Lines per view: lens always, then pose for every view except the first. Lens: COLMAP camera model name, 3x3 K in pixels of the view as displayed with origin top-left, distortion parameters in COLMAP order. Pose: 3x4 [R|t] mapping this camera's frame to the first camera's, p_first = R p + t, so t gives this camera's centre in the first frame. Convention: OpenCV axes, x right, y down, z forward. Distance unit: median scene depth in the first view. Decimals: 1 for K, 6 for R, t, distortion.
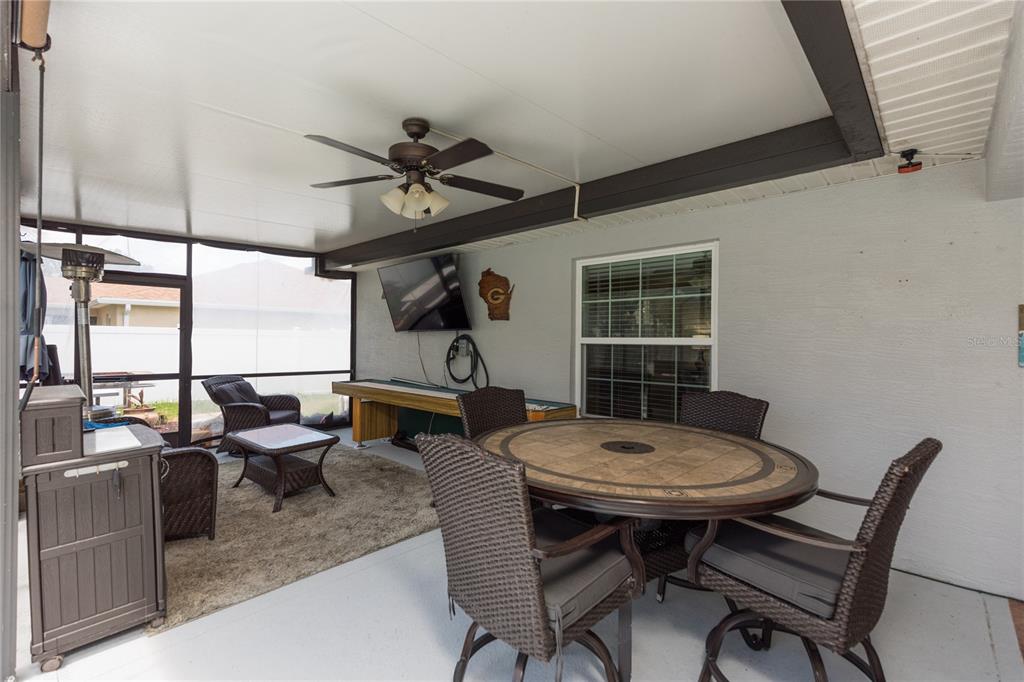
lens RADIAL K [[459.2, 0, 512.0], [0, 459.2, 341.0], [0, 0, 1]] dist [0.002164, 0.000398]
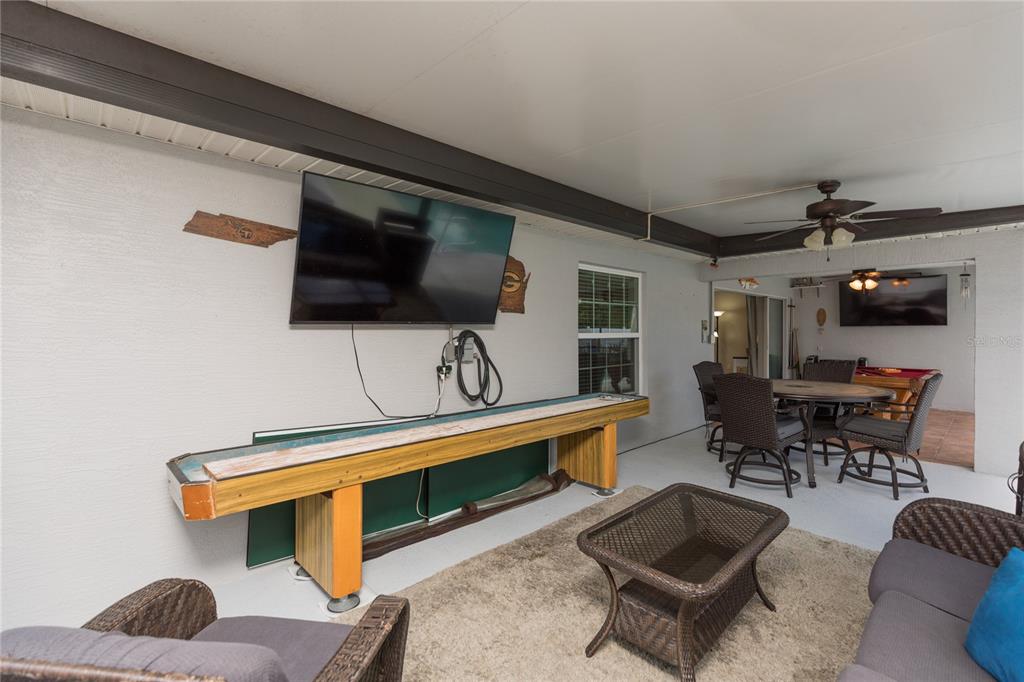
lens RADIAL K [[459.2, 0, 512.0], [0, 459.2, 341.0], [0, 0, 1]] dist [0.002164, 0.000398]
pose [[0.045148, -0.024532, 0.998679, -0.856704], [0.009223, 0.999666, 0.024139, -0.015158], [-0.998938, 0.008121, 0.045359, 0.983027]]
